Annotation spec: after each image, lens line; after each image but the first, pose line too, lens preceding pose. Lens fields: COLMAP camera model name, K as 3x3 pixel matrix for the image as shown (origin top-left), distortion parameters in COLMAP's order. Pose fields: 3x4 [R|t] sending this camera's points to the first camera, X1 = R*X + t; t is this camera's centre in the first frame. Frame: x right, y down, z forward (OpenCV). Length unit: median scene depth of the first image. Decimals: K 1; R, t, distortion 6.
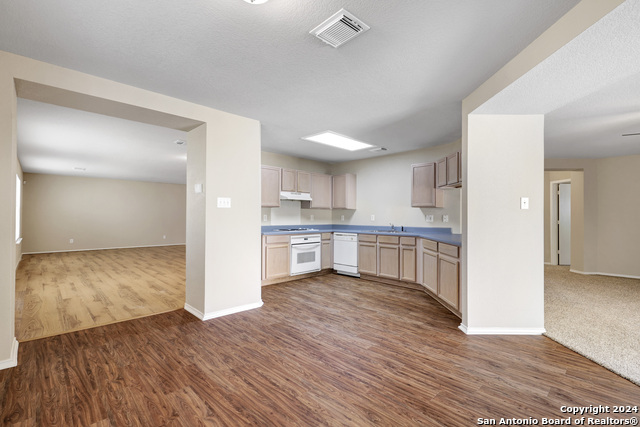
lens RADIAL K [[293.6, 0, 326.8], [0, 293.6, 213.6], [0, 0, 1]] dist [0.002191, 0.002243]
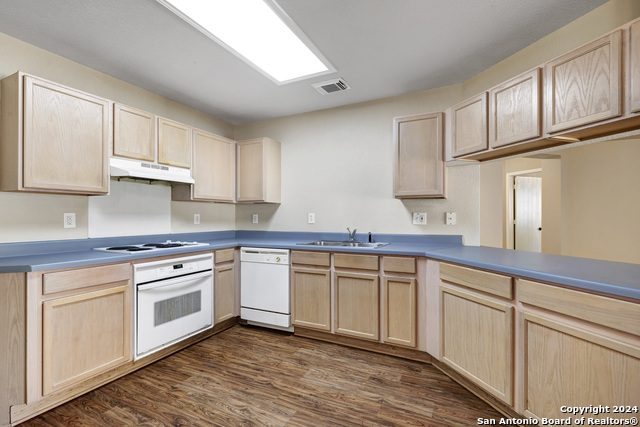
lens RADIAL K [[293.6, 0, 324.2], [0, 293.6, 213.7], [0, 0, 1]] dist [0.002191, 0.002243]
pose [[0.948603, -0.002733, 0.316456, -0.000475], [0.002530, 0.999996, 0.001053, 0.006292], [-0.316457, -0.000198, 0.948607, 0.580293]]
